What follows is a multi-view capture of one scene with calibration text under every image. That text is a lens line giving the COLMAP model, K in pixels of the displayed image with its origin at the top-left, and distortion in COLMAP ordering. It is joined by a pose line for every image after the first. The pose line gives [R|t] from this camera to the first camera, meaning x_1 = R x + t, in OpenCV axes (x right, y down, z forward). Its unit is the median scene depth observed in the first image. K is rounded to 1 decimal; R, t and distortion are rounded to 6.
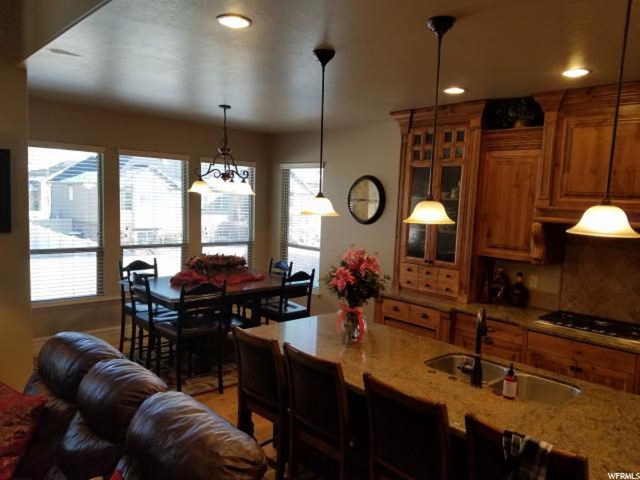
lens RADIAL K [[489.6, 0, 318.0], [0, 489.6, 249.8], [0, 0, 1]] dist [0.185416, -0.289260]
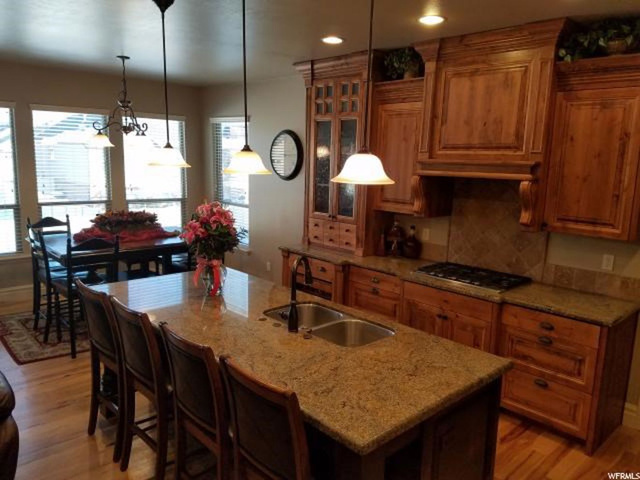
lens RADIAL K [[489.9, 0, 317.7], [0, 489.9, 246.9], [0, 0, 1]] dist [0.185759, -0.288299]
pose [[0.999958, -0.008680, 0.002863, 0.202841], [0.008437, 0.997051, 0.076282, 0.009929], [-0.003517, -0.076255, 0.997082, -0.009246]]
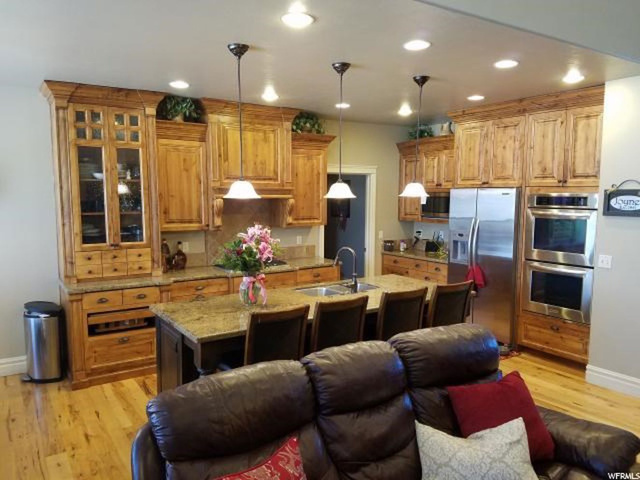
lens RADIAL K [[489.6, 0, 318.0], [0, 489.6, 249.8], [0, 0, 1]] dist [0.185416, -0.289260]
pose [[0.161137, -0.151121, 0.975293, -0.716407], [0.108329, 0.984944, 0.134719, -0.060036], [-0.980969, 0.083945, 0.175082, 0.456013]]
